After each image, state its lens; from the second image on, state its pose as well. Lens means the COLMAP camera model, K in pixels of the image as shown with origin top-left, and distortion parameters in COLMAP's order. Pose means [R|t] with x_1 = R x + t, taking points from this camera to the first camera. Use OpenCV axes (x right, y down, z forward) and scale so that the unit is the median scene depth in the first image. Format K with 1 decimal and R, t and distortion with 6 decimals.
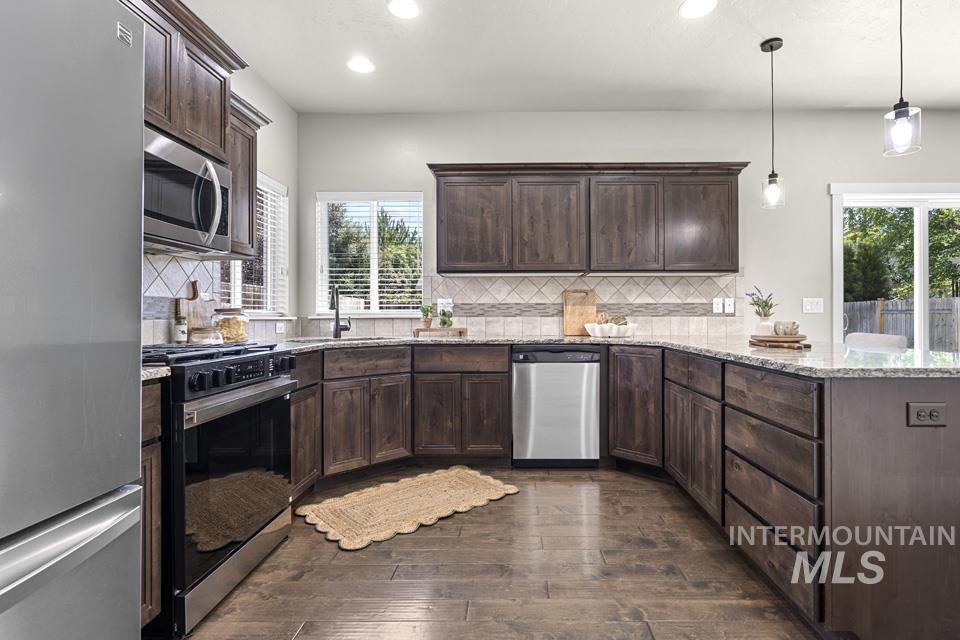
lens RADIAL K [[475.3, 0, 512.0], [0, 475.3, 313.1], [0, 0, 1]] dist [-0.002667, -0.001675]
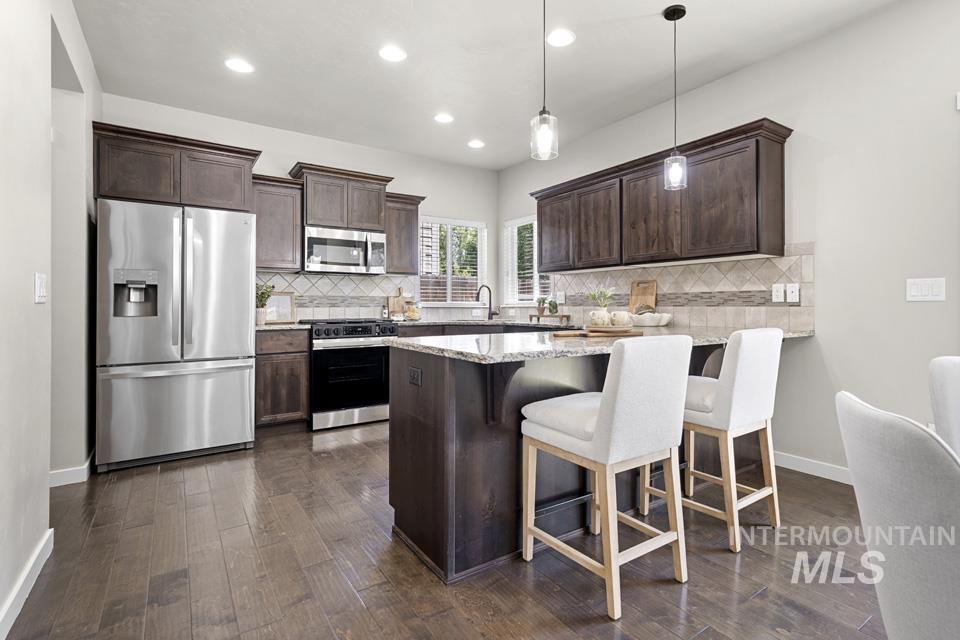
lens RADIAL K [[475.3, 0, 524.8], [0, 475.3, 311.6], [0, 0, 1]] dist [-0.002667, -0.001675]
pose [[0.595096, 0.011630, -0.803571, 0.991770], [0.004564, 0.999830, 0.017851, -0.000812], [0.803642, -0.014290, 0.594942, 0.188996]]
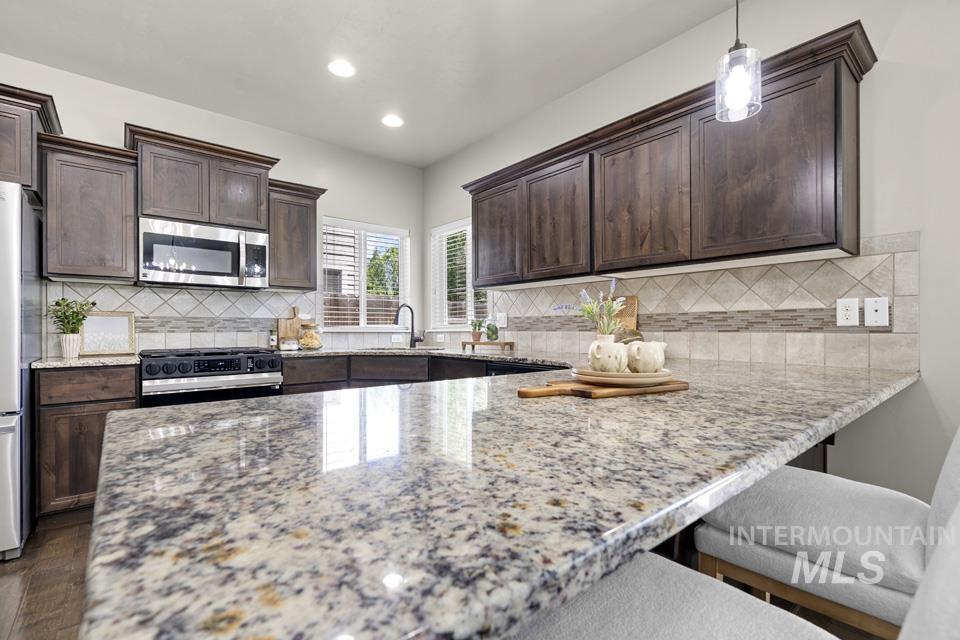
lens RADIAL K [[432.8, 0, 485.7], [0, 432.8, 333.5], [0, 0, 1]] dist [-0.000479, 0.000674]
pose [[0.650900, 0.009462, -0.759104, 0.640201], [0.003742, 0.999870, 0.015672, -0.001351], [0.759154, -0.013042, 0.650780, 0.445646]]
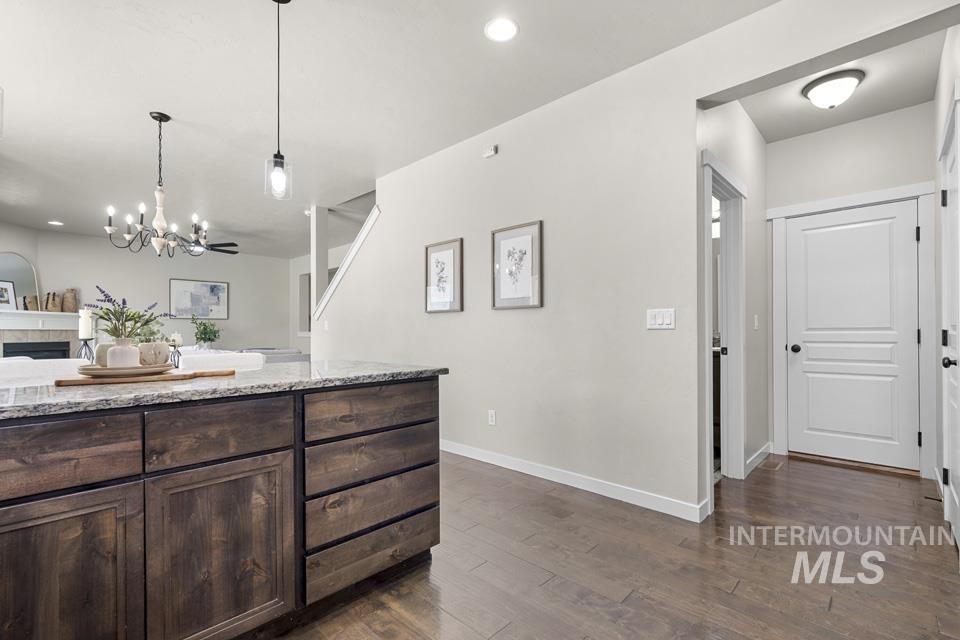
lens RADIAL K [[432.8, 0, 477.3], [0, 432.8, 322.4], [0, 0, 1]] dist [-0.000479, 0.000674]
pose [[-0.722829, 0.019675, 0.690747, -0.173436], [0.000921, 0.999621, -0.027509, 0.002454], [-0.691027, -0.019248, -0.722573, 0.853220]]
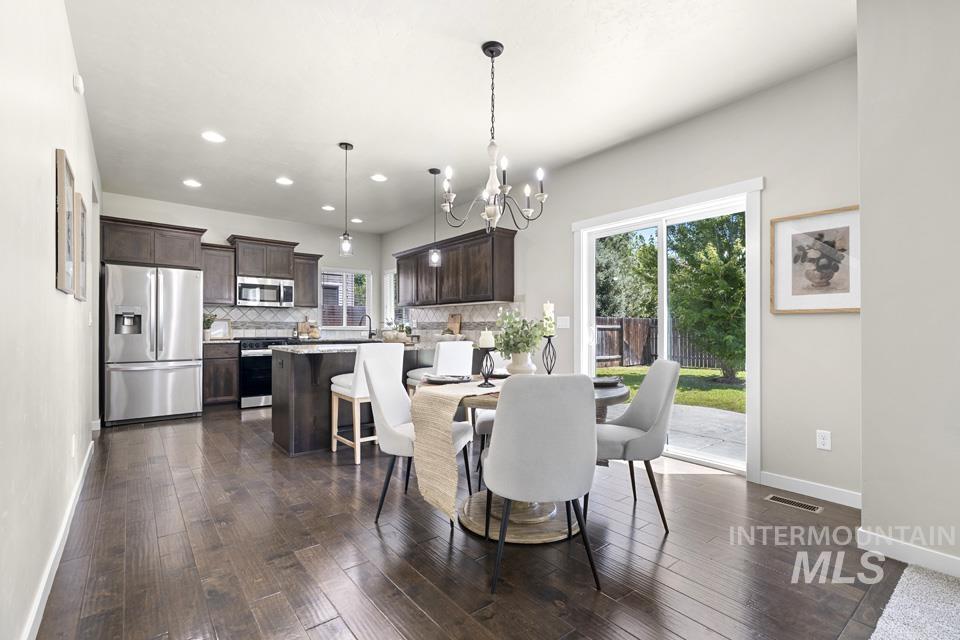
lens RADIAL K [[432.8, 0, 483.1], [0, 432.8, 339.2], [0, 0, 1]] dist [-0.000479, 0.000674]
pose [[0.631065, 0.024504, -0.775343, 1.654241], [-0.002672, 0.999564, 0.029416, -0.005808], [0.775726, -0.016492, 0.630855, 0.133553]]
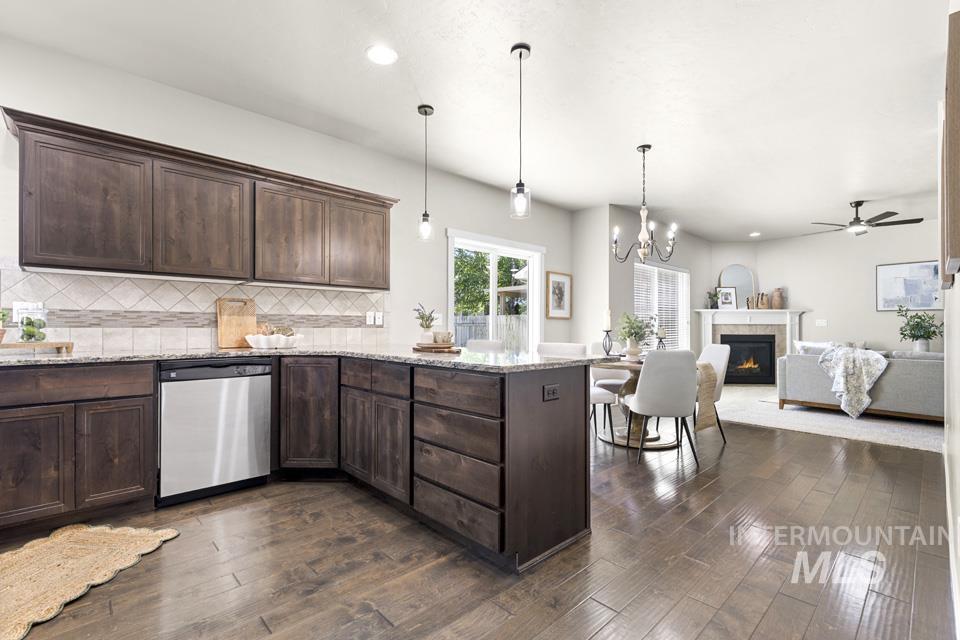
lens RADIAL K [[432.8, 0, 480.1], [0, 432.8, 326.9], [0, 0, 1]] dist [-0.000479, 0.000674]
pose [[0.725397, 0.004262, 0.688318, -0.114951], [-0.008273, 0.999963, 0.002527, 0.000030], [-0.688281, -0.007528, 0.725405, 0.063779]]
